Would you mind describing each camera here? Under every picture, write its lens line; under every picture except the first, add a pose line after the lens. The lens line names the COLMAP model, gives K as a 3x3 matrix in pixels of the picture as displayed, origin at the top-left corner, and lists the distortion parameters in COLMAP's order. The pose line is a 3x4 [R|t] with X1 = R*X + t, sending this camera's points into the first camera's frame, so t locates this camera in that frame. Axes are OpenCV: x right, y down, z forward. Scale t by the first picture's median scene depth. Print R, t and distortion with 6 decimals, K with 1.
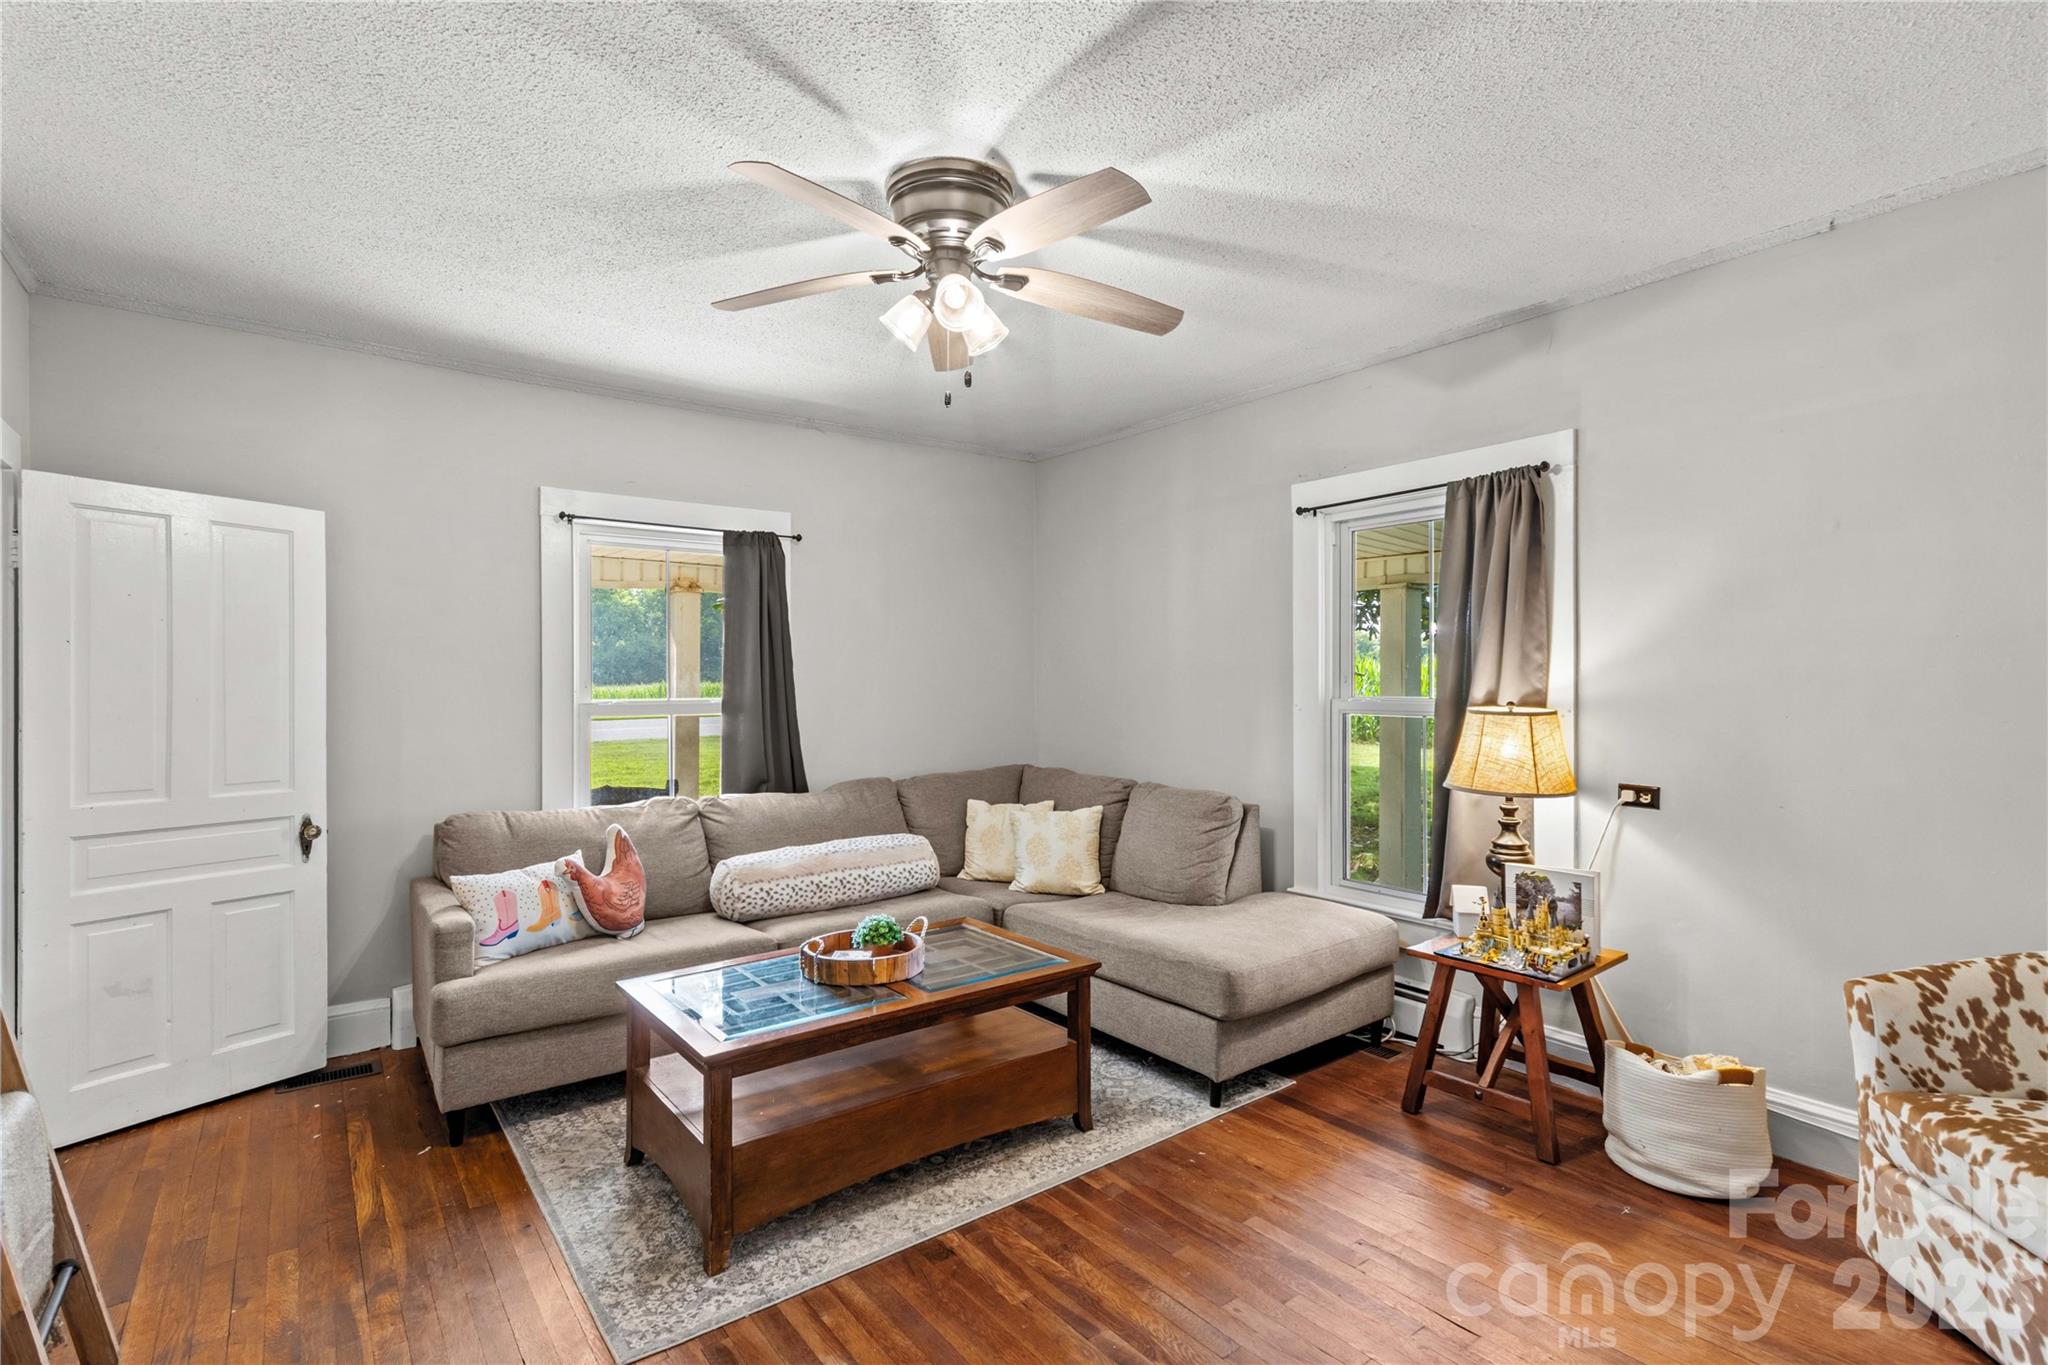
lens RADIAL K [[959.6, 0, 992.8], [0, 959.6, 683.9], [0, 0, 1]] dist [-0.000258, -0.000190]
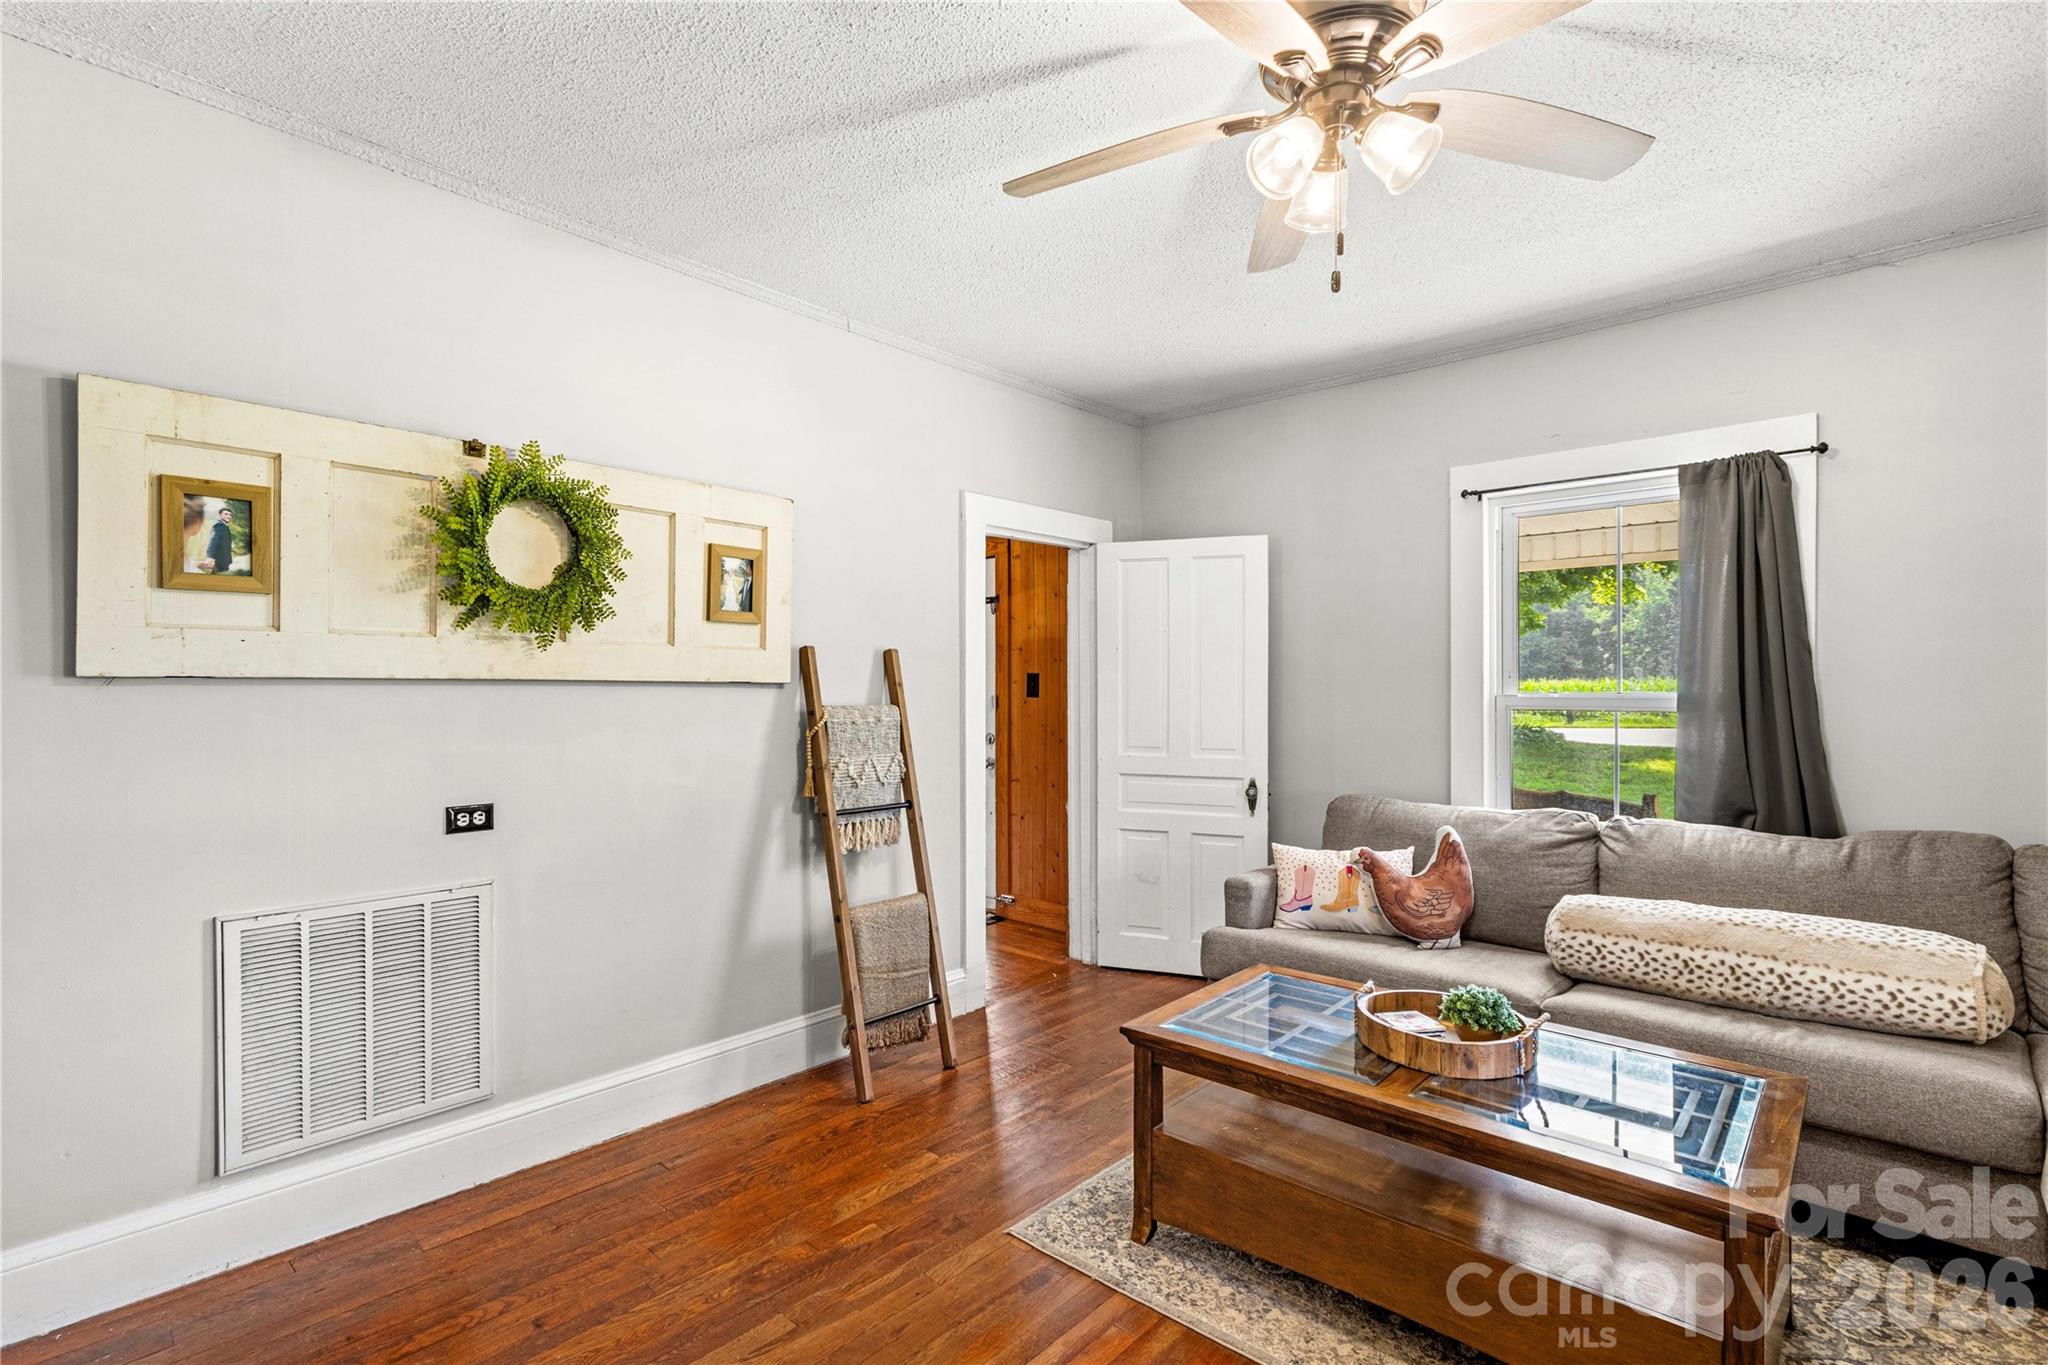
lens RADIAL K [[959.6, 0, 992.8], [0, 959.6, 683.9], [0, 0, 1]] dist [-0.000258, -0.000190]
pose [[0.176775, 0.004548, -0.984241, 0.463091], [0.003217, 0.999981, 0.005198, 0.004492], [0.984246, -0.004085, 0.176757, 0.440300]]
